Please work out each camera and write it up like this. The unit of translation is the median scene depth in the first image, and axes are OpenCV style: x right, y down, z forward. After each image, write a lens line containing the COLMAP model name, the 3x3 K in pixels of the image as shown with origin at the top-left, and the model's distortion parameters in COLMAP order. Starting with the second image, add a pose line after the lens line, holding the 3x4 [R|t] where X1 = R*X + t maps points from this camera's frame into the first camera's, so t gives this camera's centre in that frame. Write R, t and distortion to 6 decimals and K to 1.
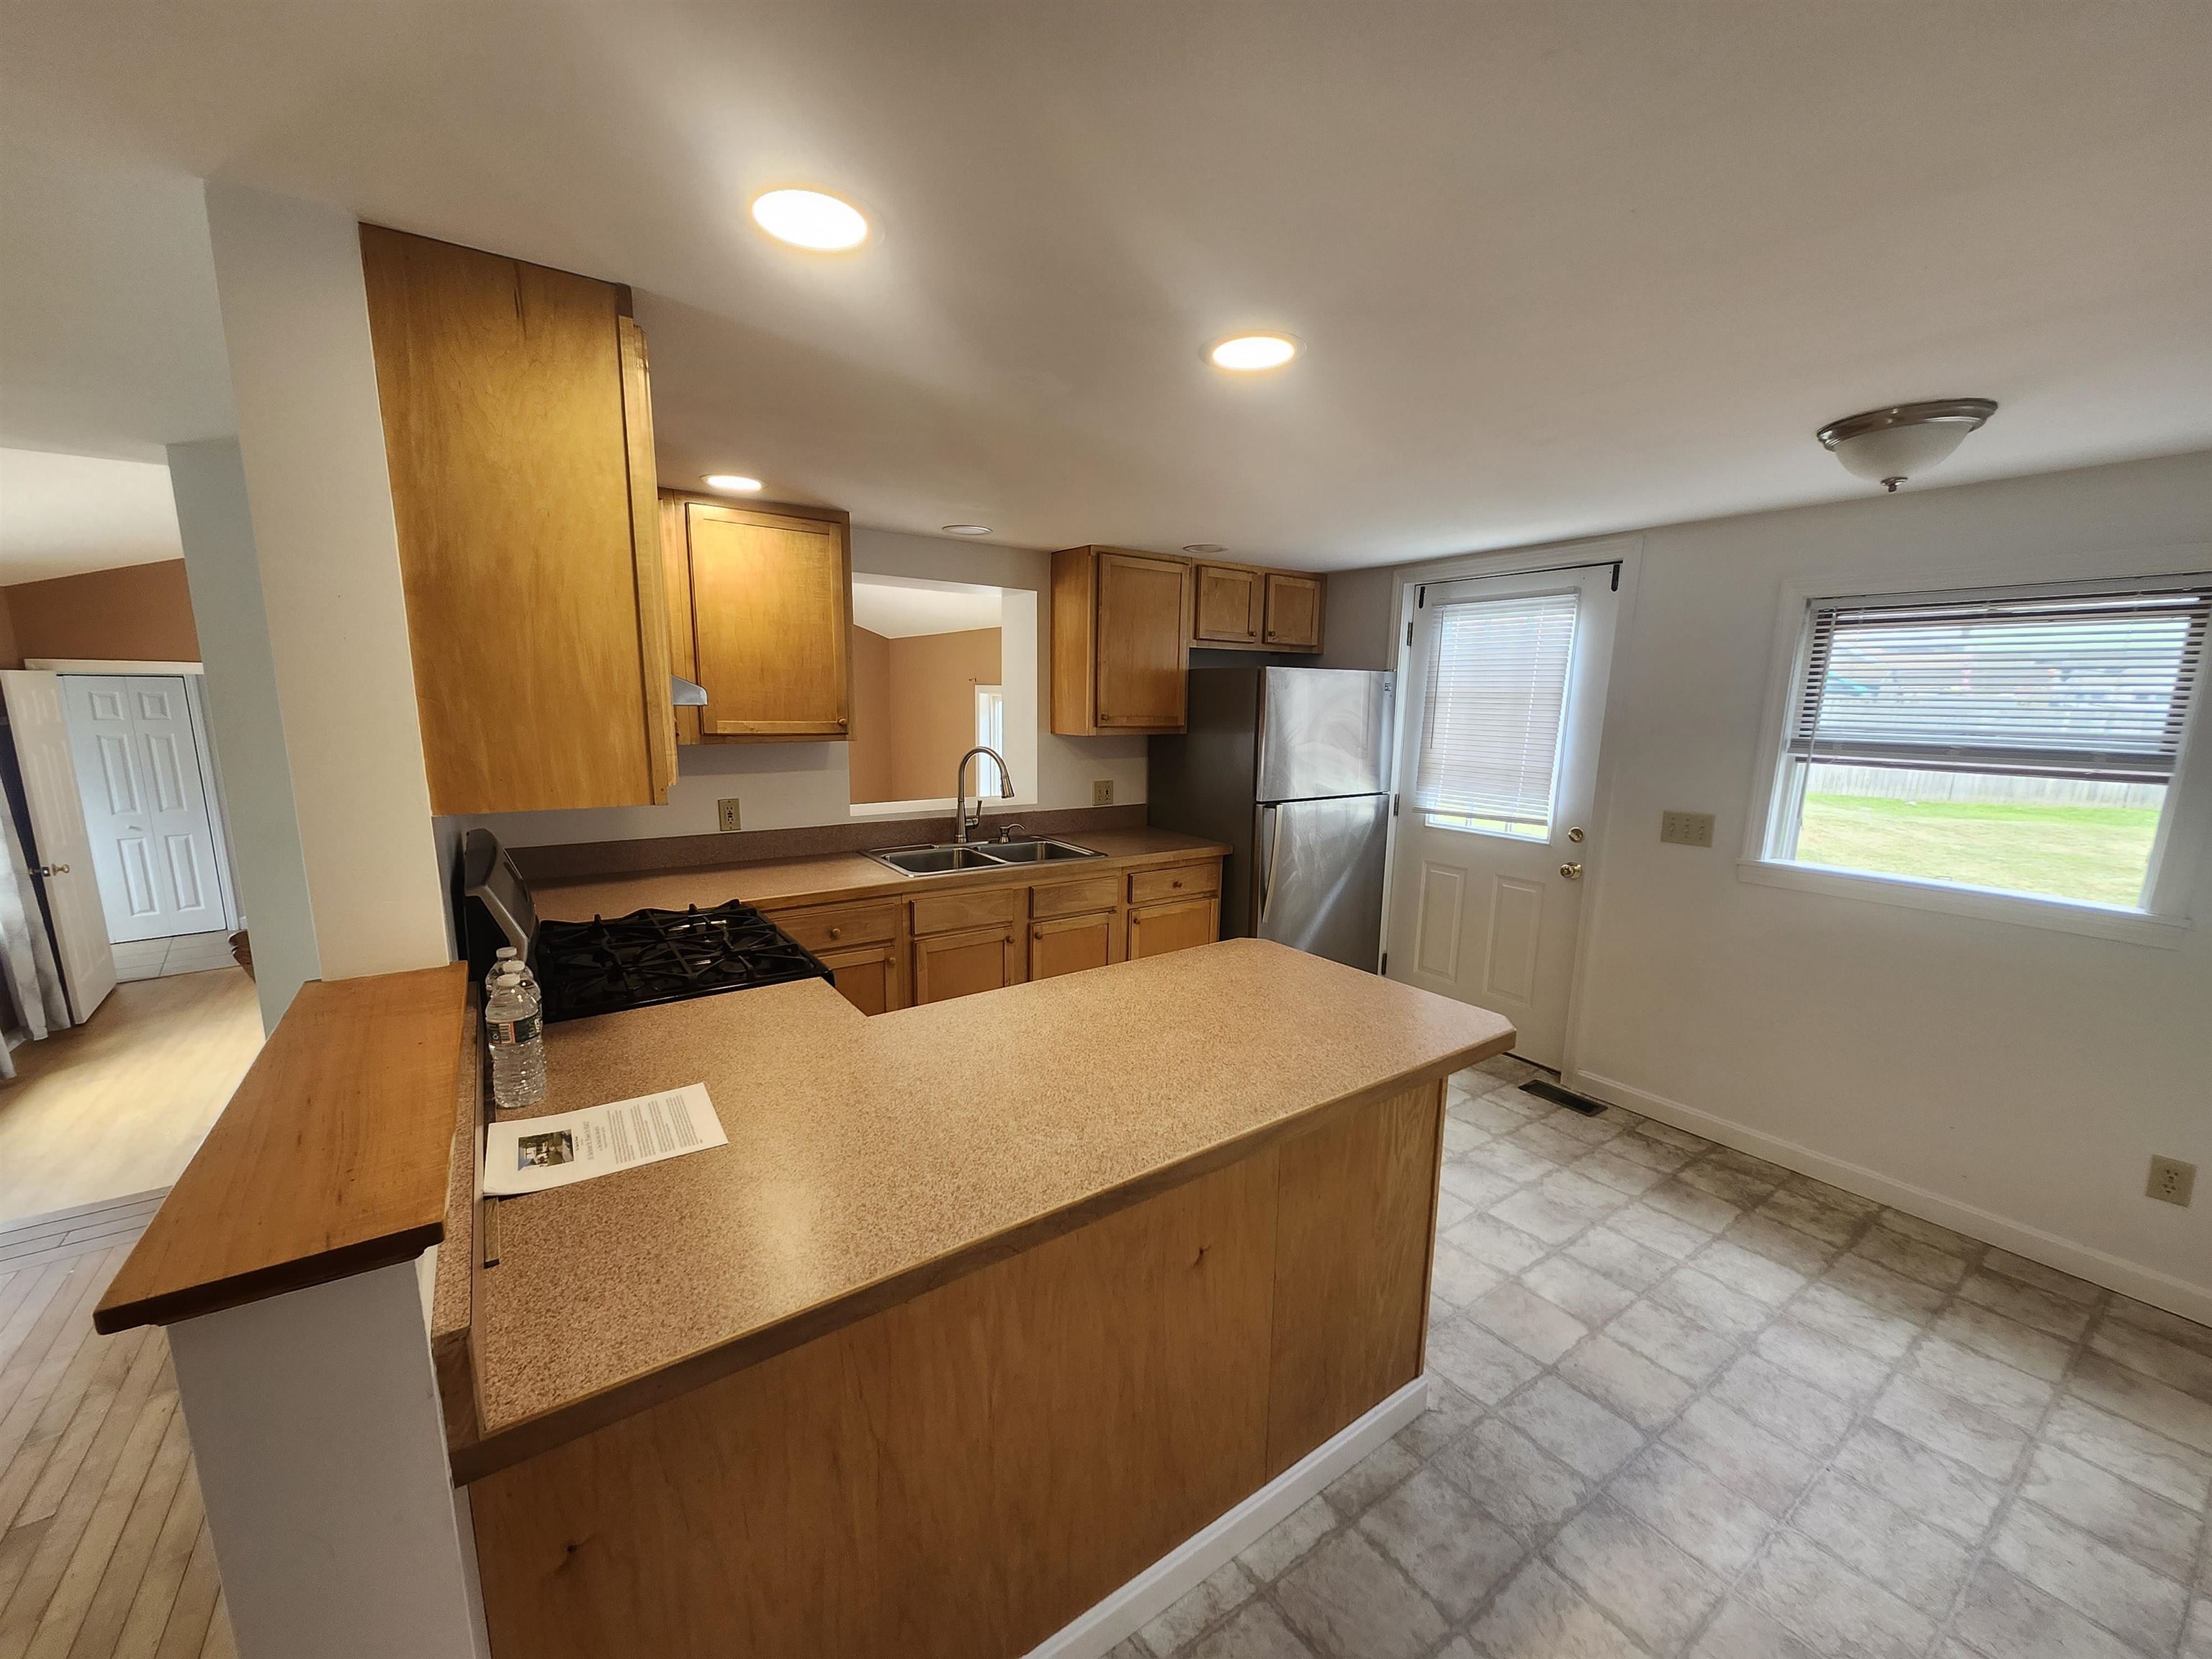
lens RADIAL K [[872.4, 0, 1091.1], [0, 872.4, 831.3], [0, 0, 1]] dist [0.006220, -0.001631]
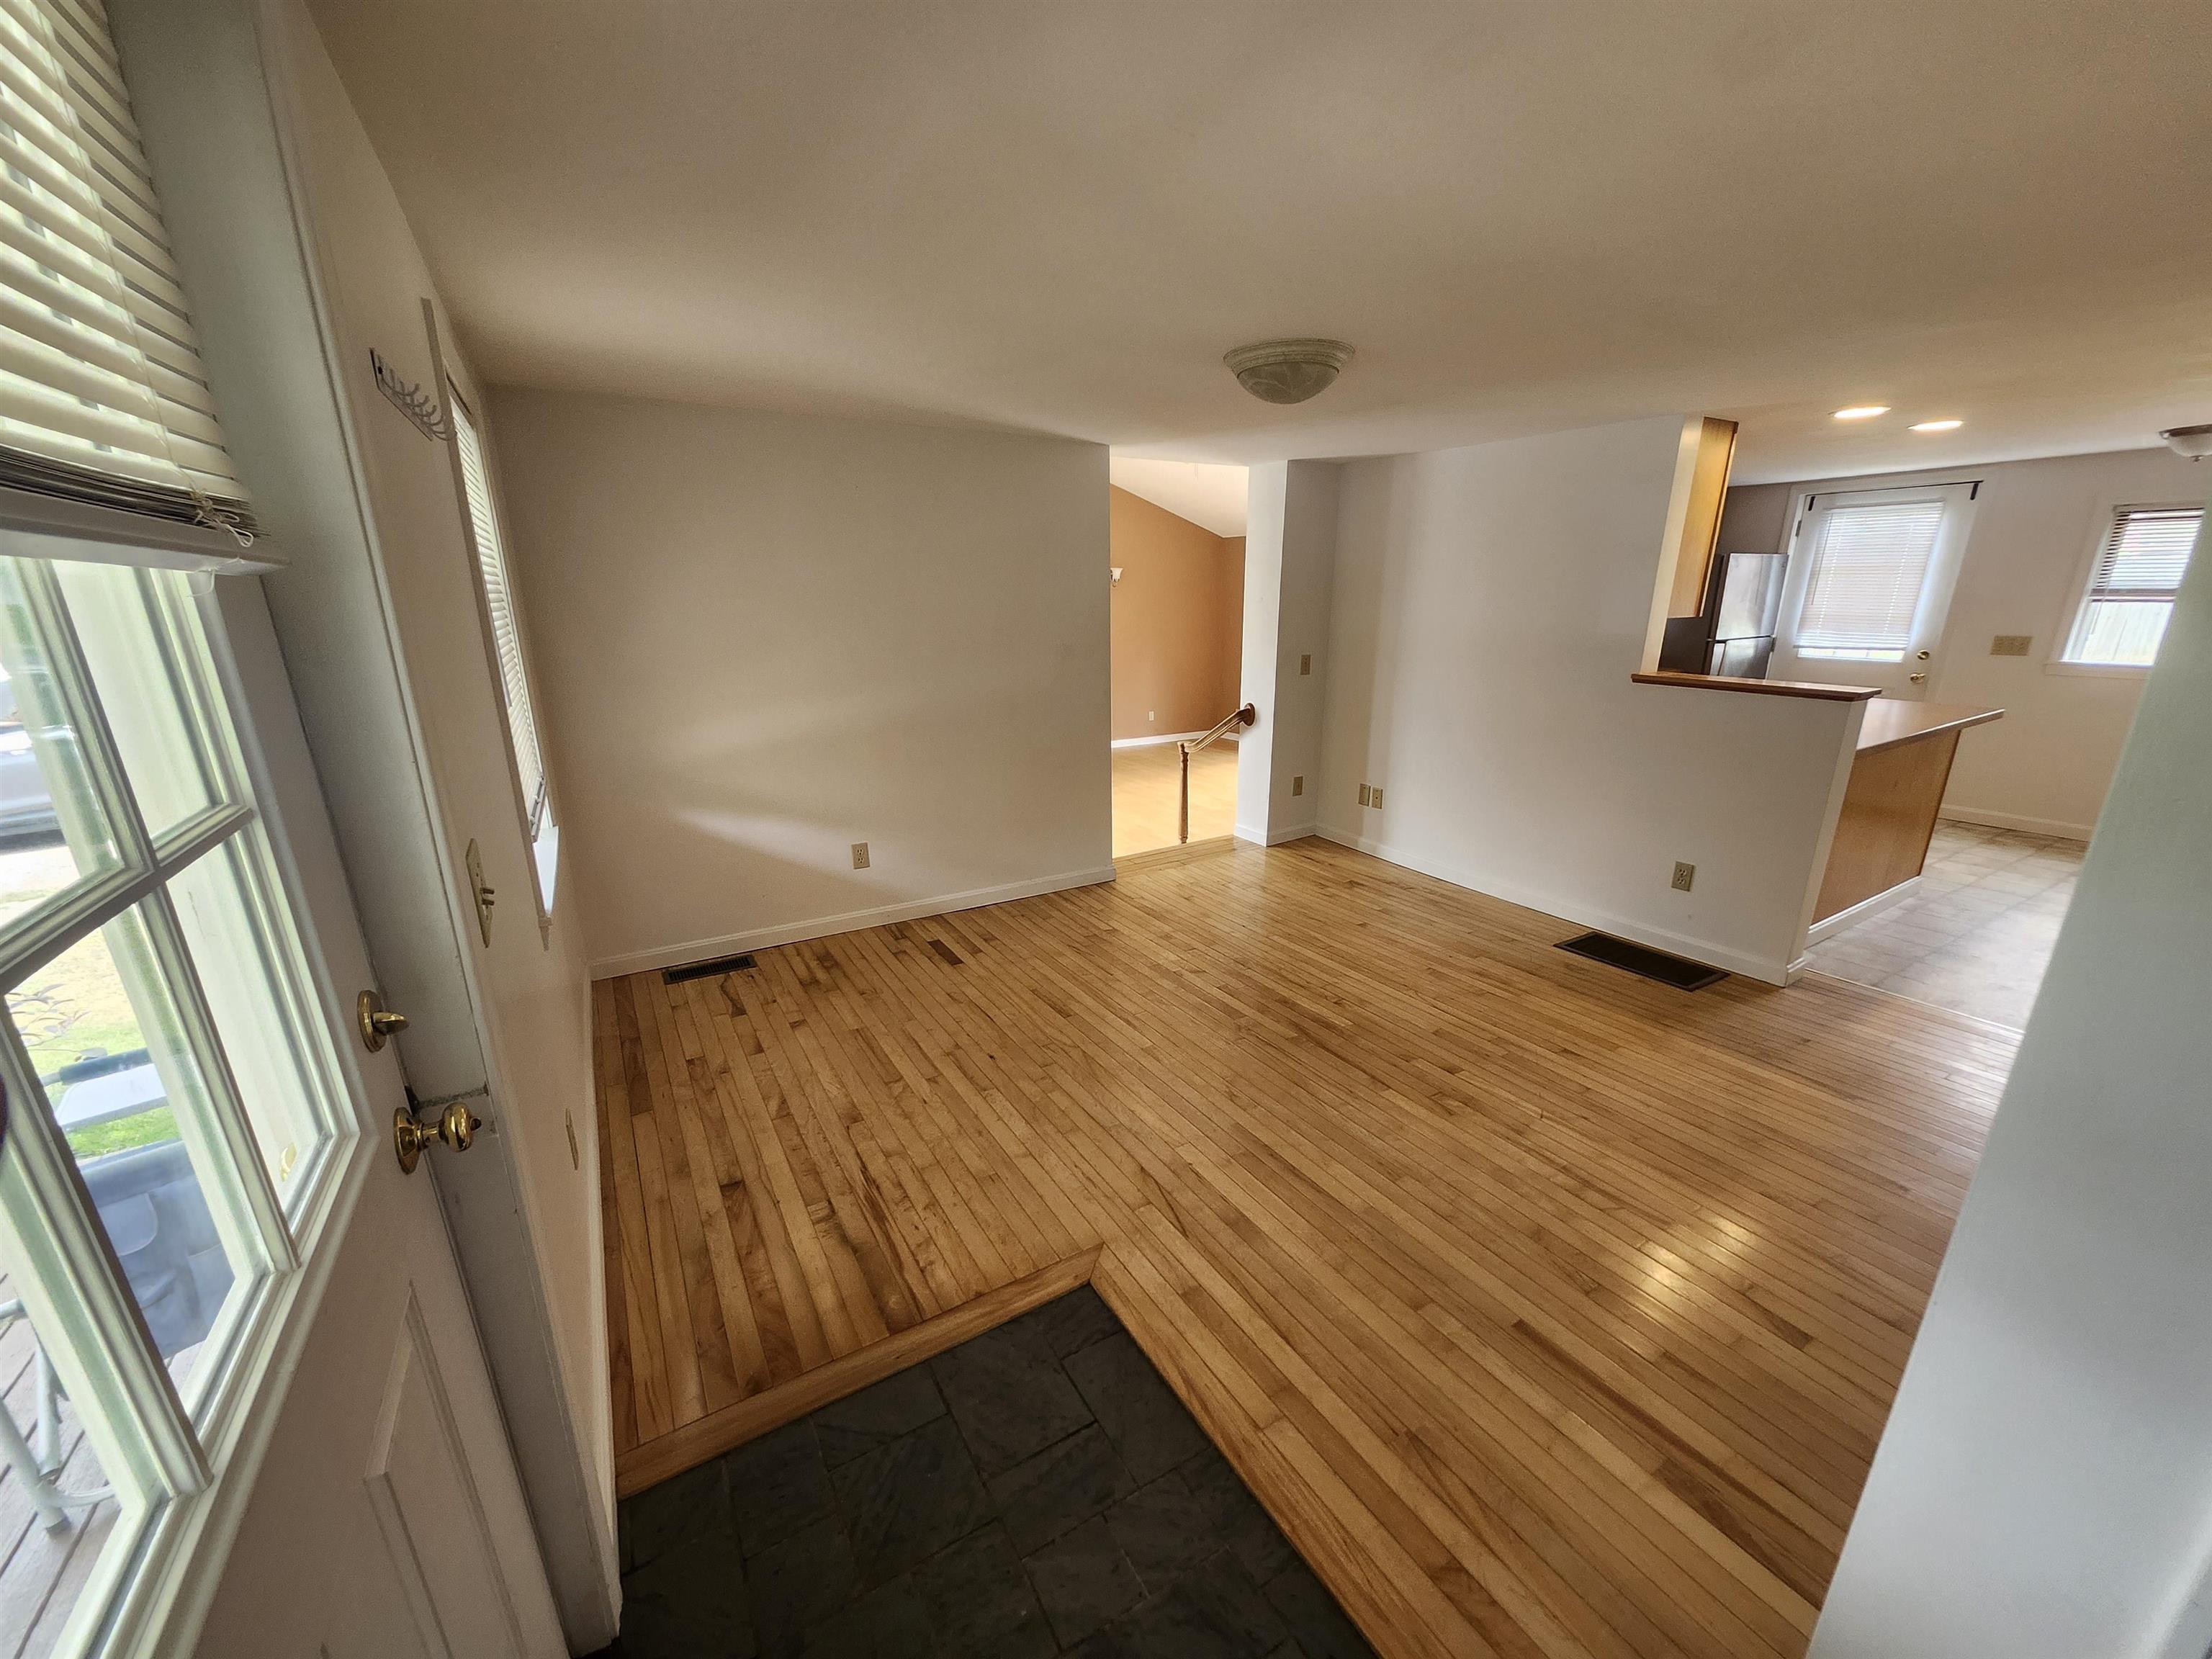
lens RADIAL K [[872.4, 0, 1102.6], [0, 872.4, 822.1], [0, 0, 1]] dist [0.006220, -0.001631]
pose [[0.997701, -0.001560, -0.067755, -1.062162], [0.008715, 0.994388, 0.105438, 0.158484], [0.067210, -0.105787, 0.992115, -0.926971]]
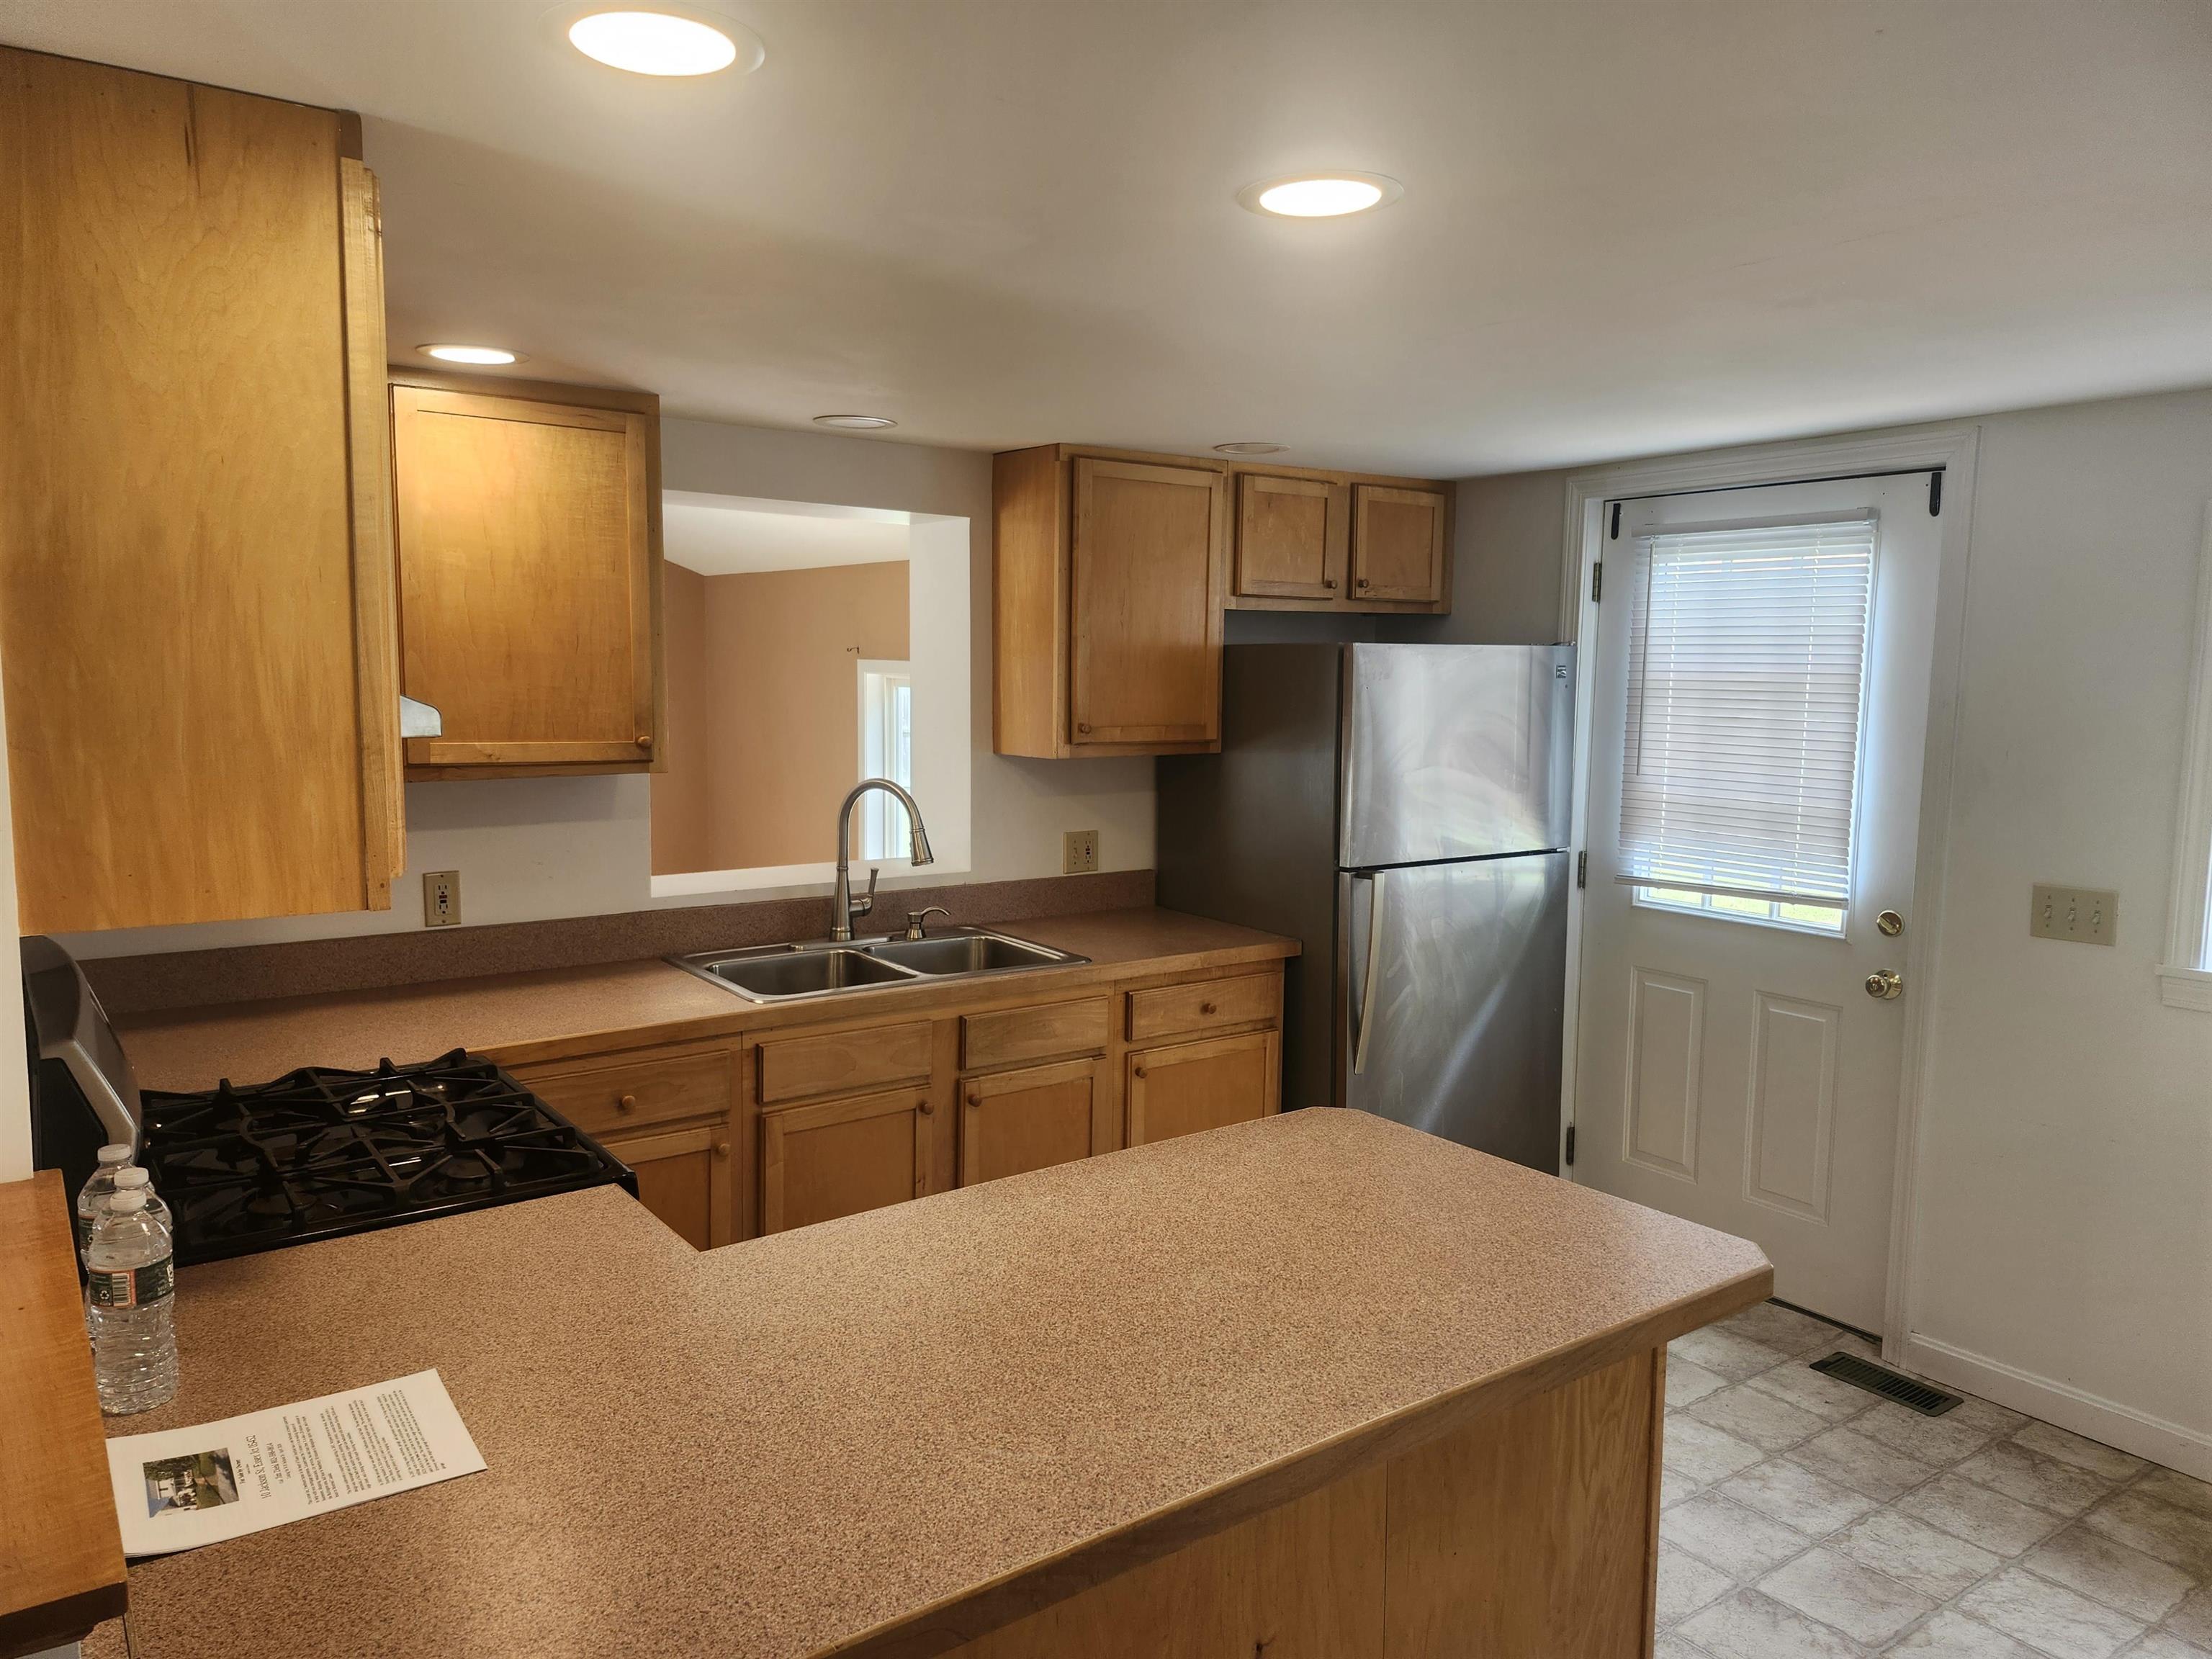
lens RADIAL K [[1547.1, 0, 1073.6], [0, 1547.1, 793.1], [0, 0, 1]] dist [0.068977, -0.065773]
pose [[0.999905, -0.004428, 0.013081, -0.007003], [0.005318, 0.997618, -0.068782, -0.016911], [-0.012745, 0.068845, 0.997546, -0.061421]]
